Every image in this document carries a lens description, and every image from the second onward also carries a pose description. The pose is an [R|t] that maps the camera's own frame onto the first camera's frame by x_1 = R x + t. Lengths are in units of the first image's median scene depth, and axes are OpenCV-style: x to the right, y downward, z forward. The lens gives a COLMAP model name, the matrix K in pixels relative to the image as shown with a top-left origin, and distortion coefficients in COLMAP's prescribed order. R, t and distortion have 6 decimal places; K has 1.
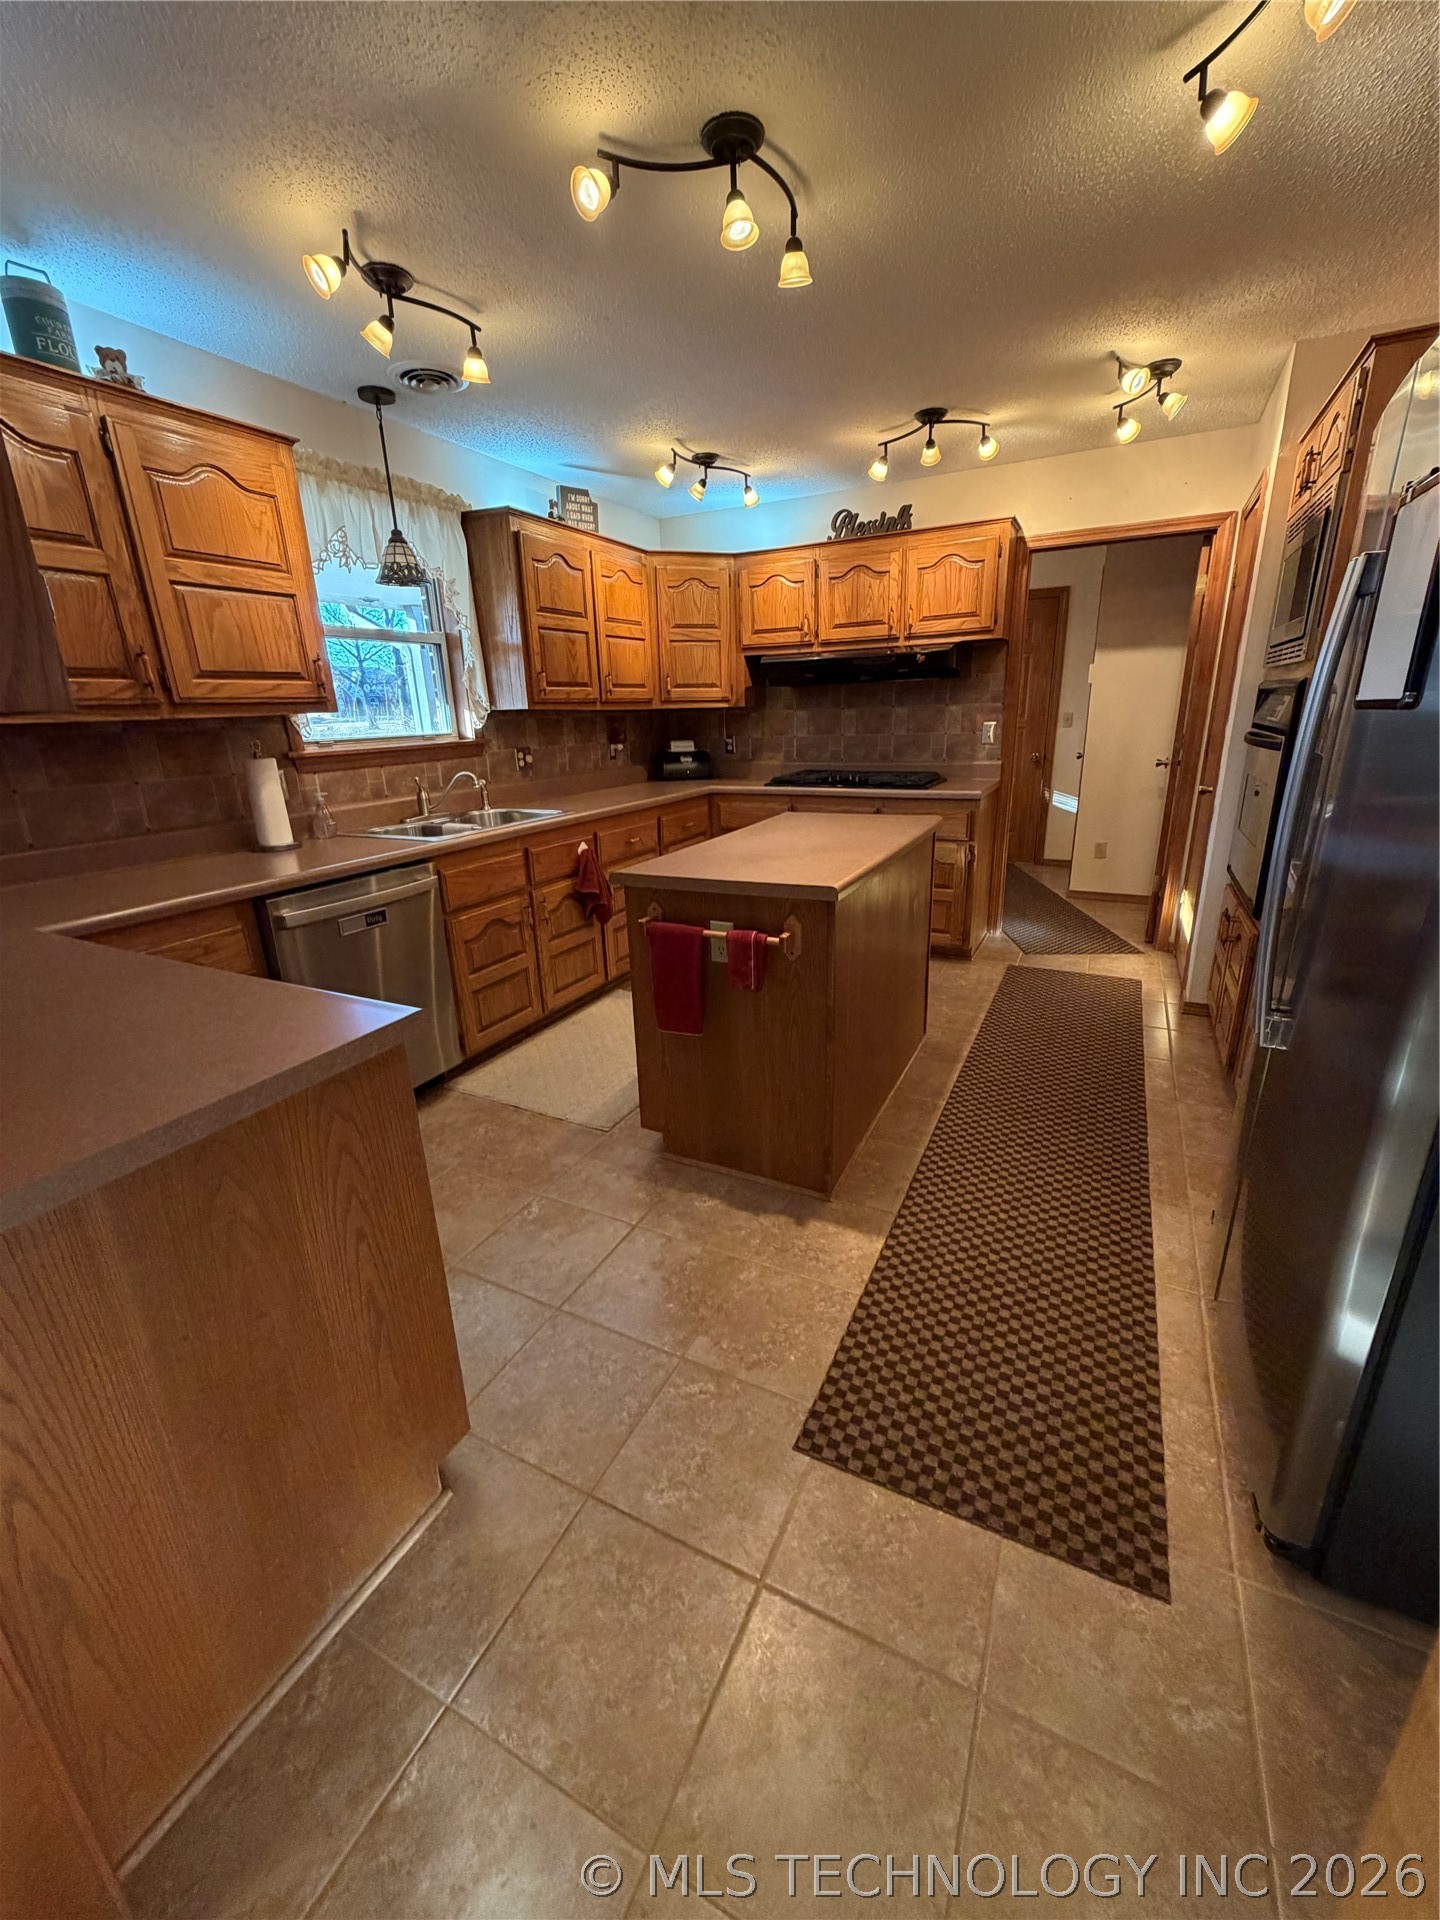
lens RADIAL K [[762.6, 0, 725.4], [0, 762.6, 955.2], [0, 0, 1]] dist [-0.002822, -0.000241]
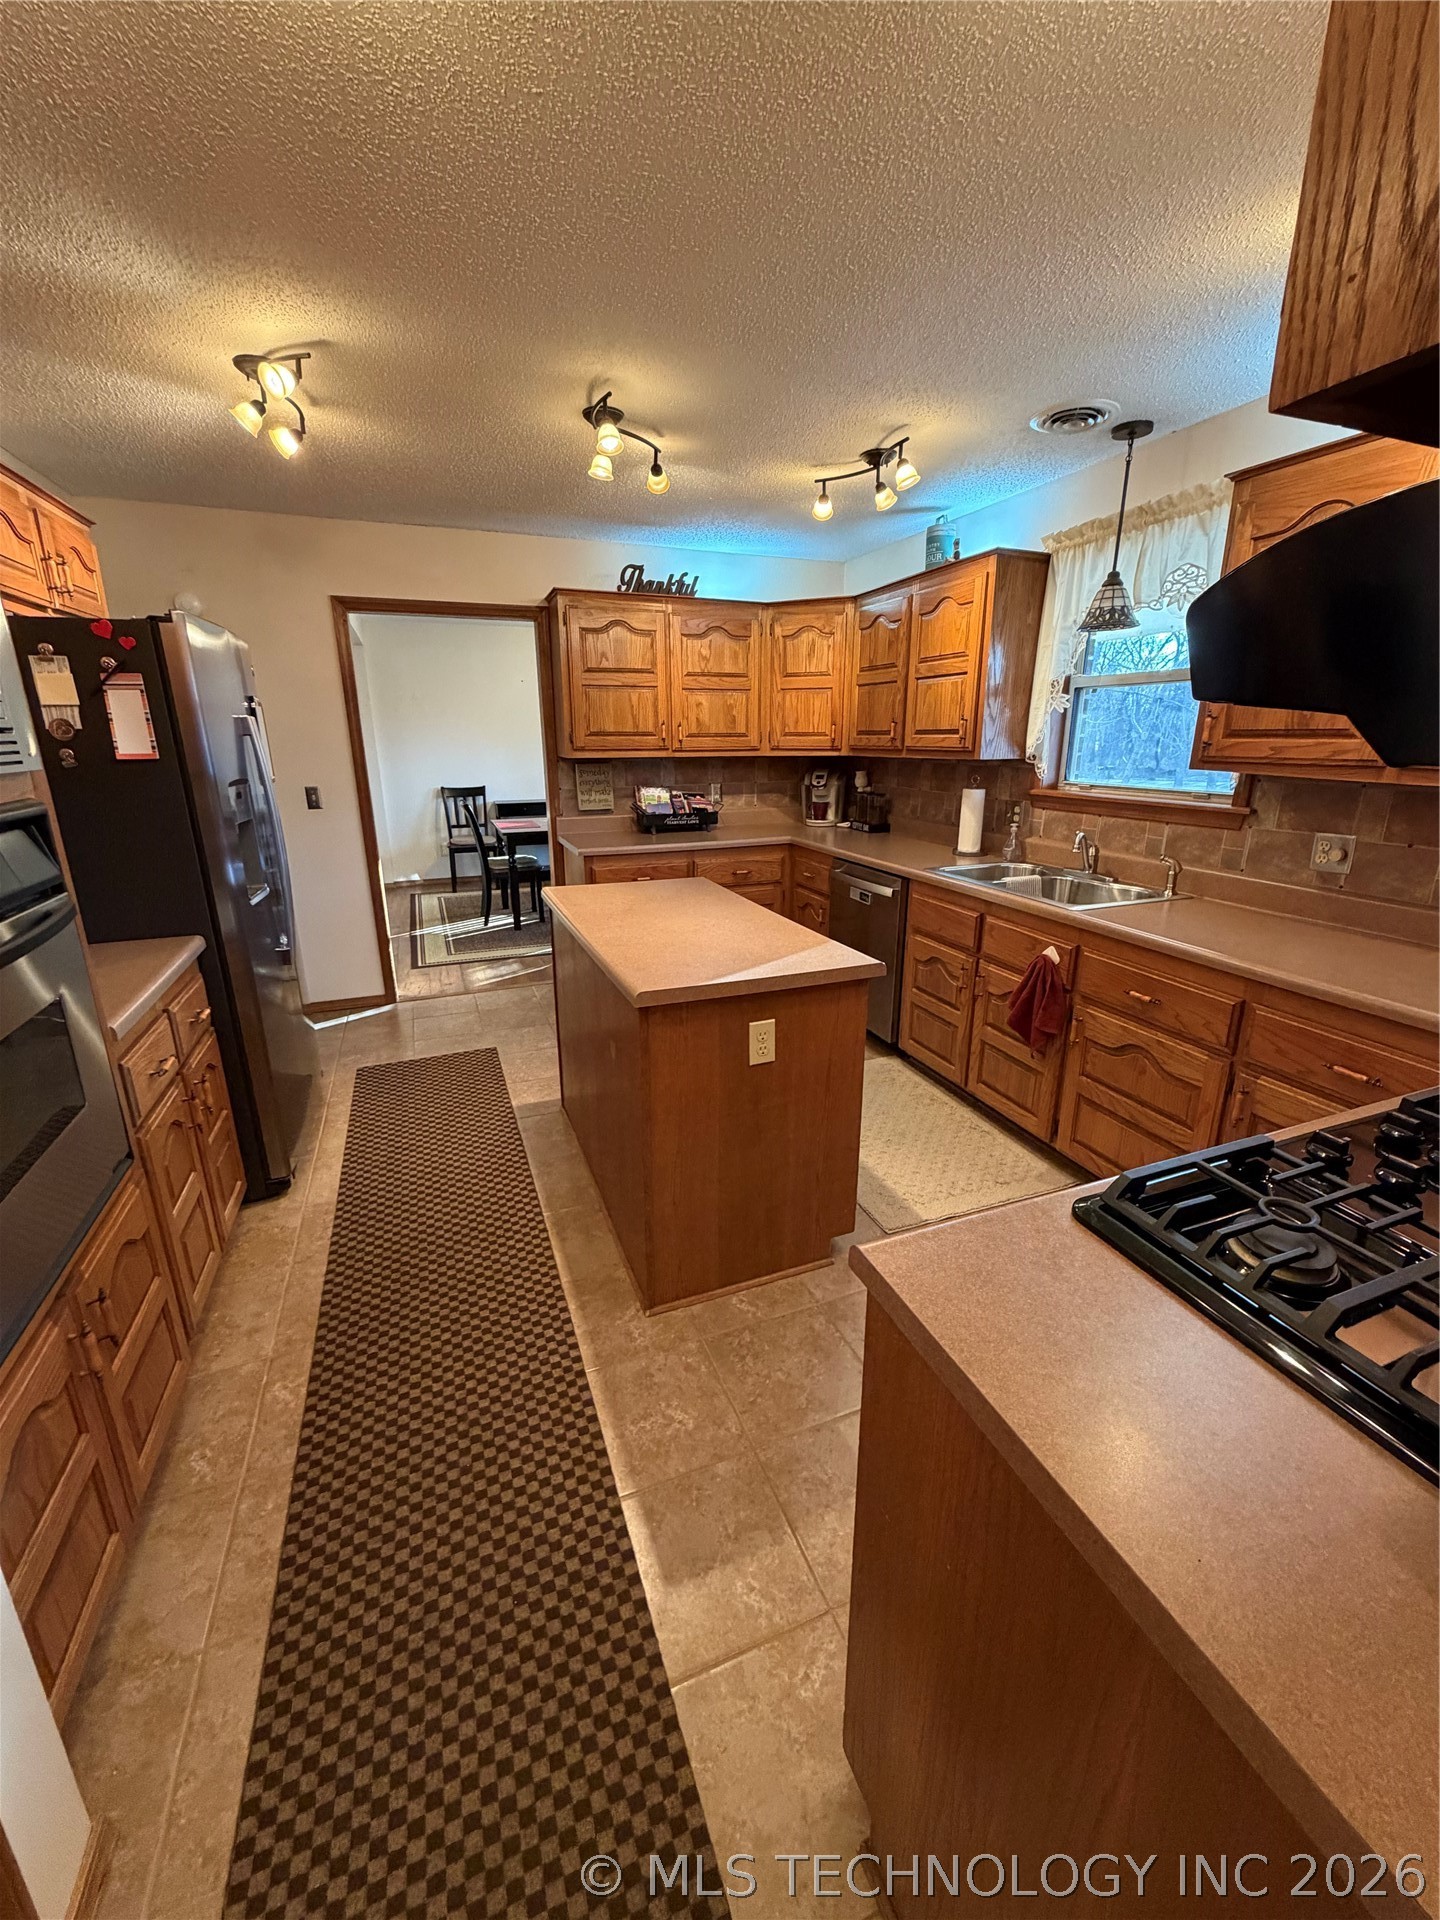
lens RADIAL K [[762.6, 0, 725.8], [0, 762.6, 955.8], [0, 0, 1]] dist [-0.002822, -0.000241]
pose [[-0.665933, 0.238684, -0.706797, 0.644367], [-0.208830, 0.849915, 0.483771, -0.502150], [0.716186, 0.469760, -0.516142, 1.336295]]
